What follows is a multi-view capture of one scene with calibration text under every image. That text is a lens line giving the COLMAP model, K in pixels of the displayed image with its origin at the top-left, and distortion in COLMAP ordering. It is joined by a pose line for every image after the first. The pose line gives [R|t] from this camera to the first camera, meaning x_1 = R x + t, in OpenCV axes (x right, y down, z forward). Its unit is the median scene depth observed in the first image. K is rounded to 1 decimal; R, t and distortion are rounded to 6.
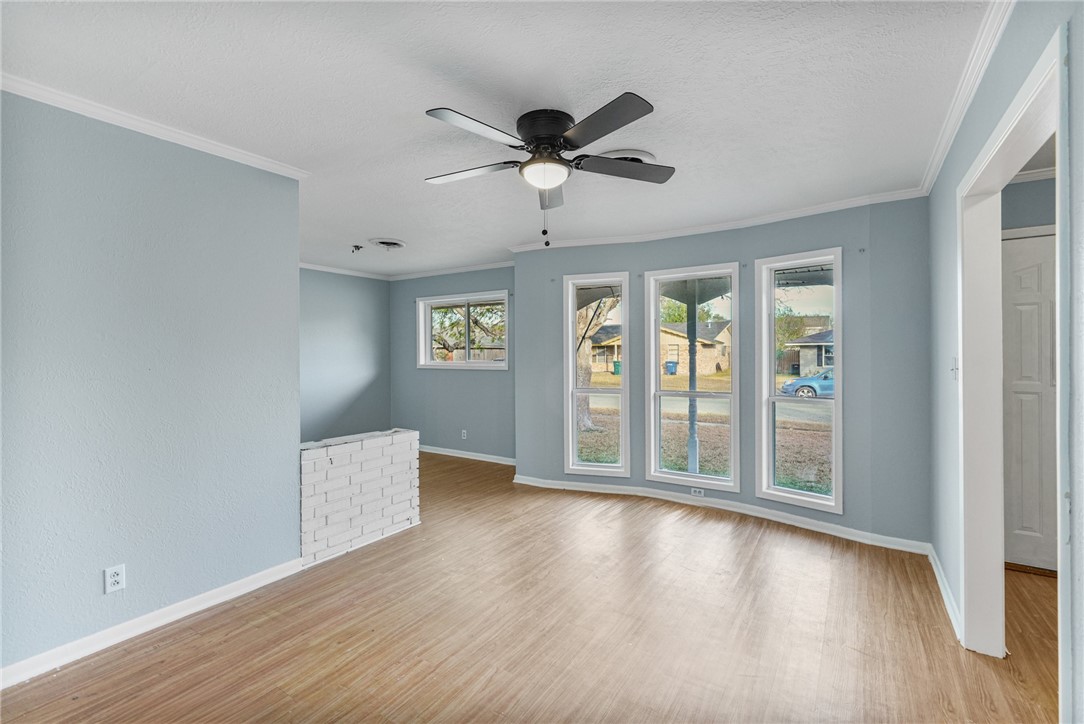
lens RADIAL K [[482.8, 0, 549.1], [0, 482.8, 353.9], [0, 0, 1]] dist [-0.012185, 0.005265]
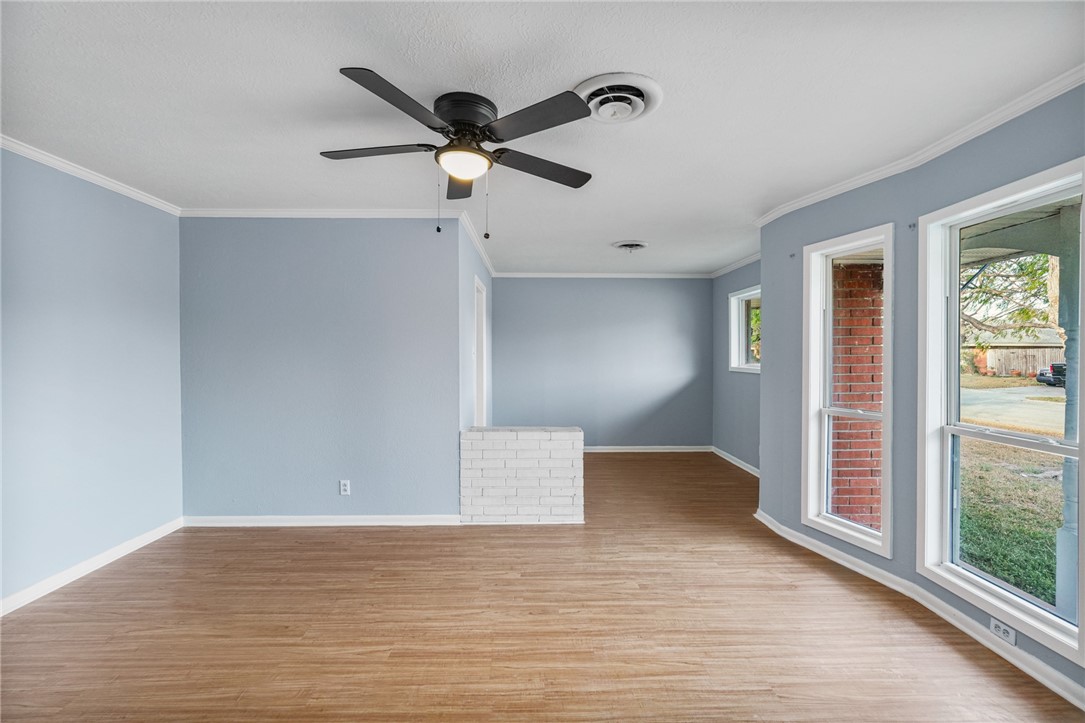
lens RADIAL K [[483.2, 0, 548.1], [0, 483.2, 360.4], [0, 0, 1]] dist [-0.012185, 0.005265]
pose [[0.566598, 0.015247, -0.823853, 0.582941], [-0.005118, 0.999875, 0.014984, -0.005400], [0.823978, -0.004274, 0.566605, 0.411585]]
